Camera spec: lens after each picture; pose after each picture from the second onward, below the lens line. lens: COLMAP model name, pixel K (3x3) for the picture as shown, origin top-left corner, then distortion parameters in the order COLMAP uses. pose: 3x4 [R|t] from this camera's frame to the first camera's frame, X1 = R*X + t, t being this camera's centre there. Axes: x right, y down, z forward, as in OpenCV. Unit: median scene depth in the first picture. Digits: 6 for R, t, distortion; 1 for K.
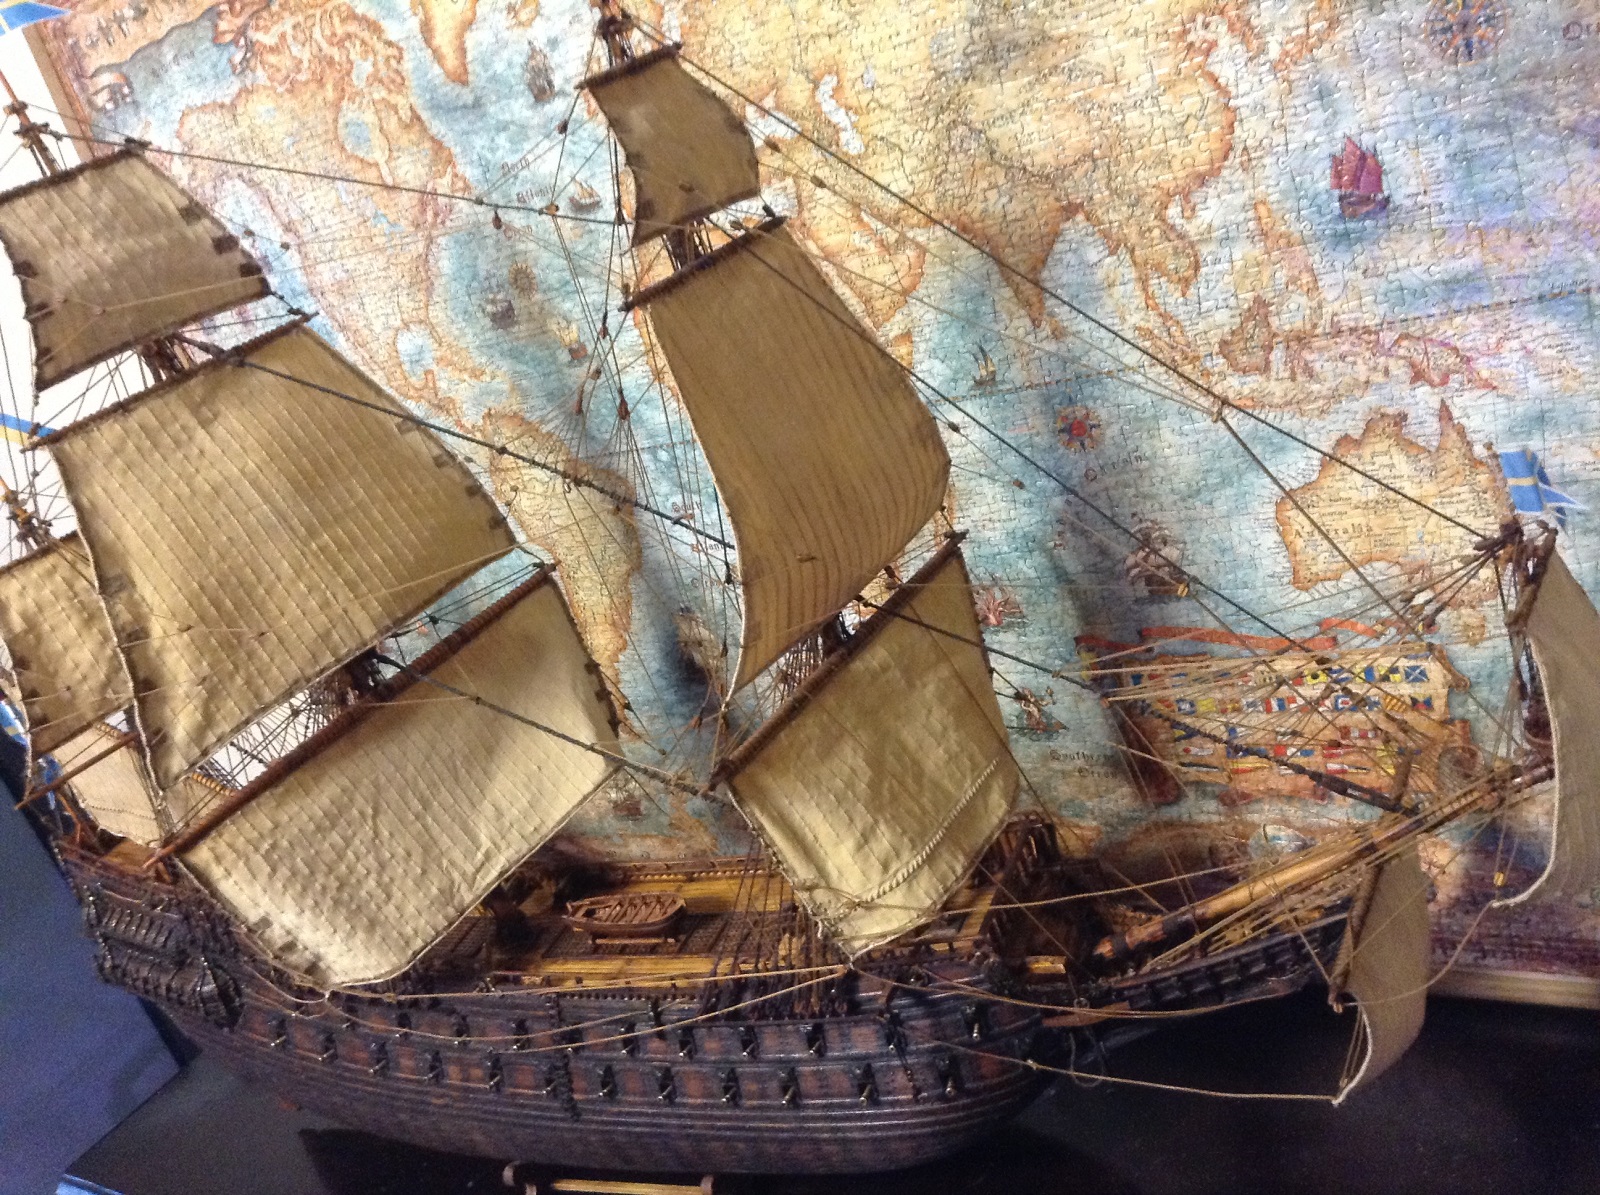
lens RADIAL K [[1466.1, 0, 792.4], [0, 1466.1, 603.3], [0, 0, 1]] dist [0.205972, -0.457357]
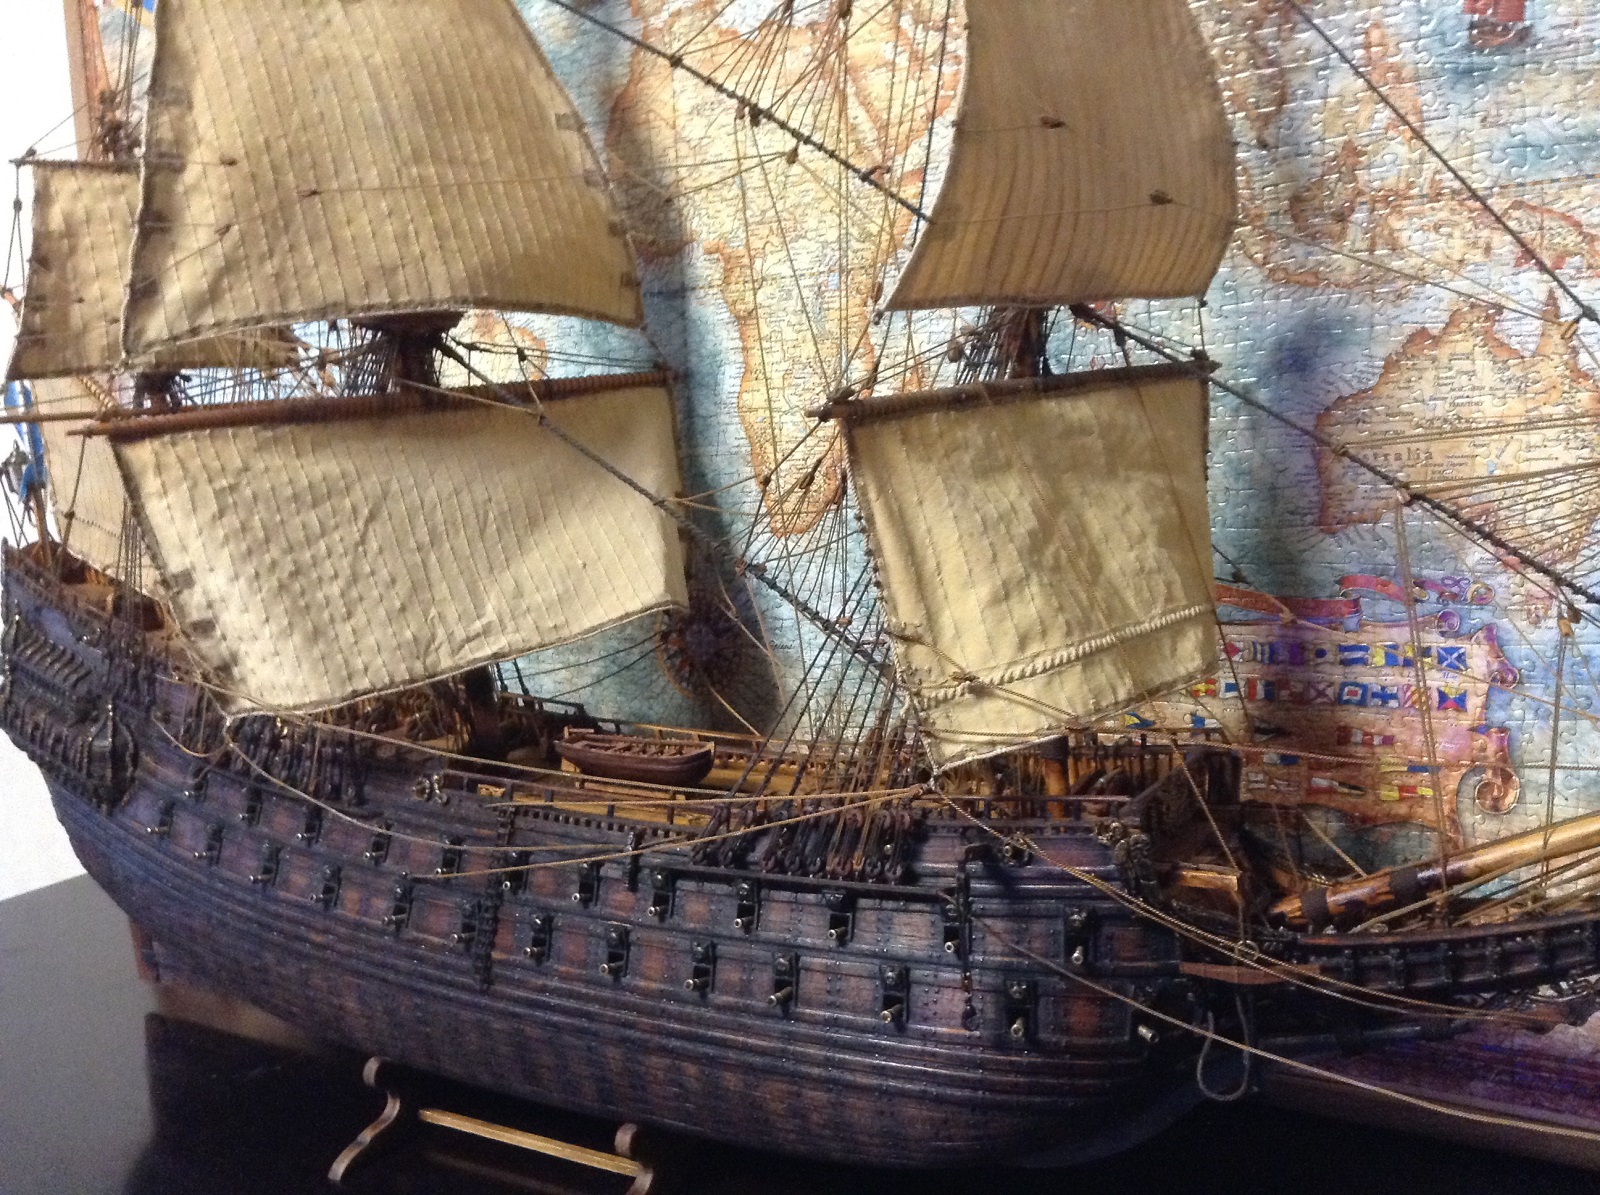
lens RADIAL K [[1466.1, 0, 792.4], [0, 1466.1, 603.3], [0, 0, 1]] dist [0.205972, -0.457357]
pose [[0.955443, 0.277629, -0.100252, 0.022526], [-0.292402, 0.936651, -0.192836, 0.306788], [0.040364, 0.213557, 0.976096, 0.298249]]
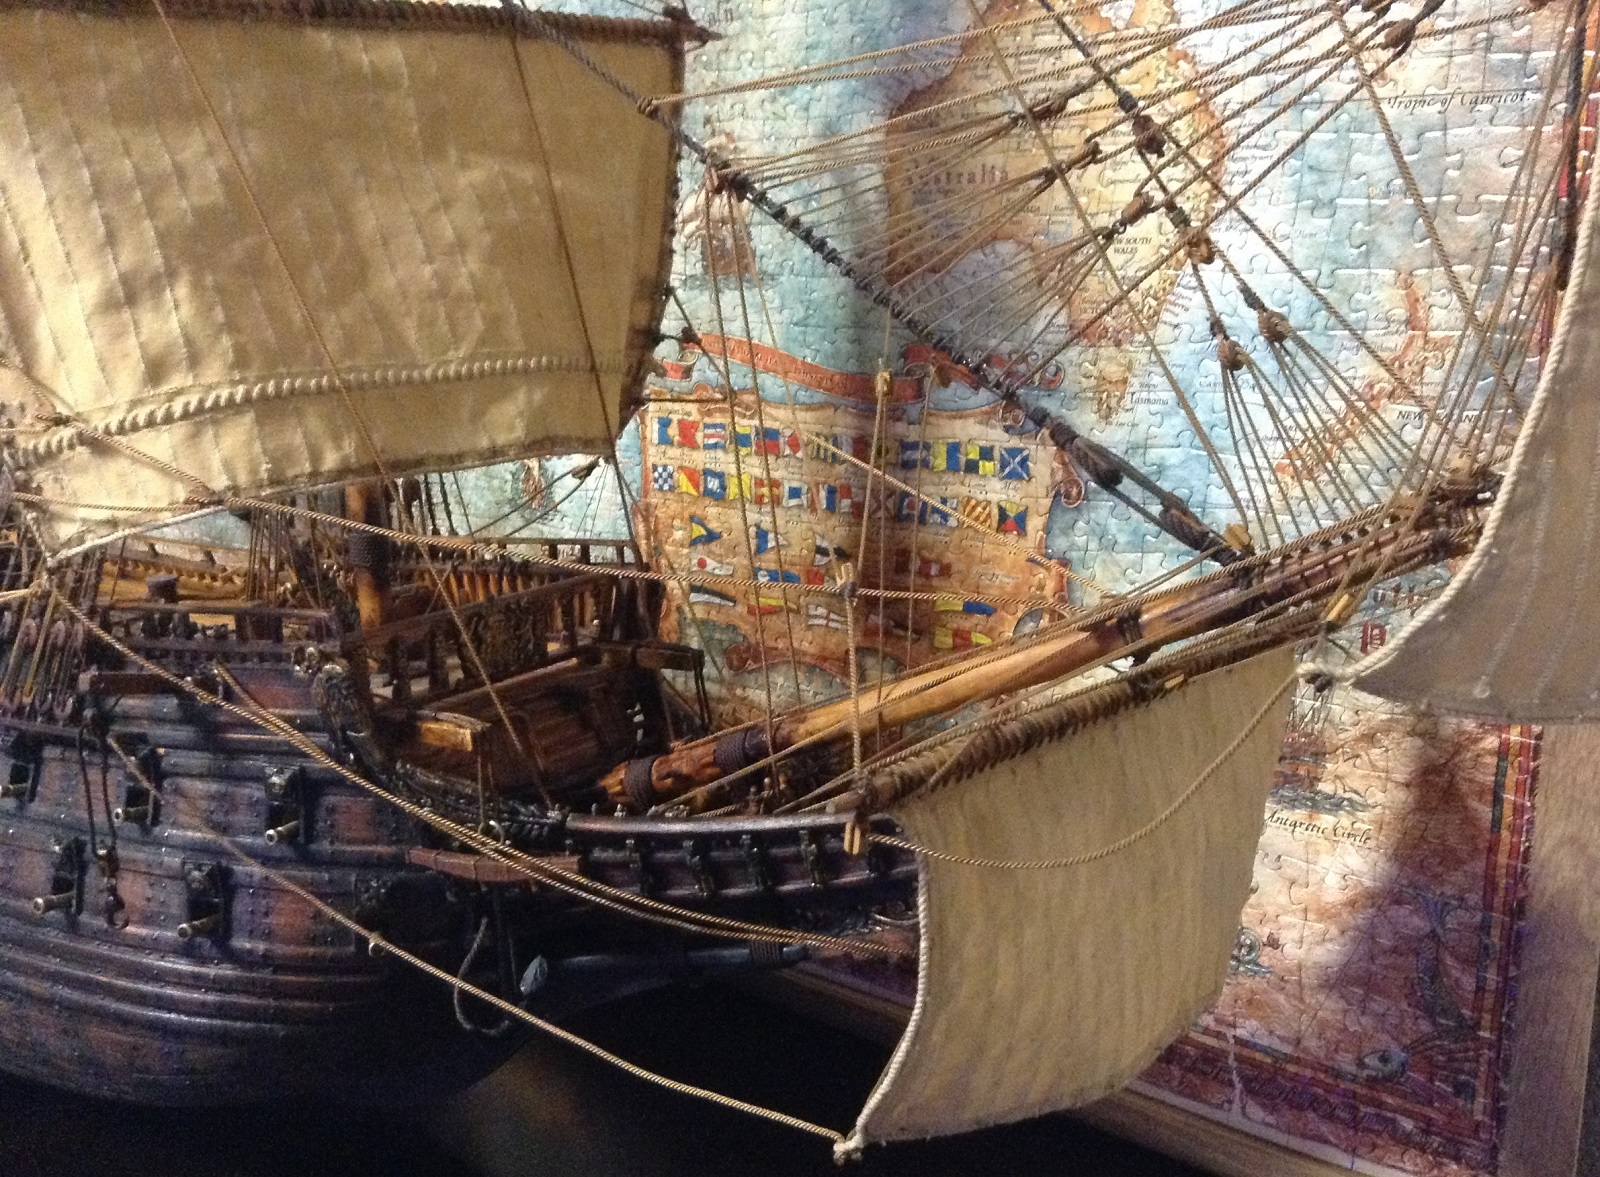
lens RADIAL K [[1590.2, 0, 904.3], [0, 1590.2, 600.0], [0, 0, 1]] dist [0.004940, -0.003462]
pose [[0.940167, 0.336581, -0.052905, 0.312076], [-0.340473, 0.933934, -0.108836, 0.206239], [0.012777, 0.120337, 0.992651, 0.489871]]
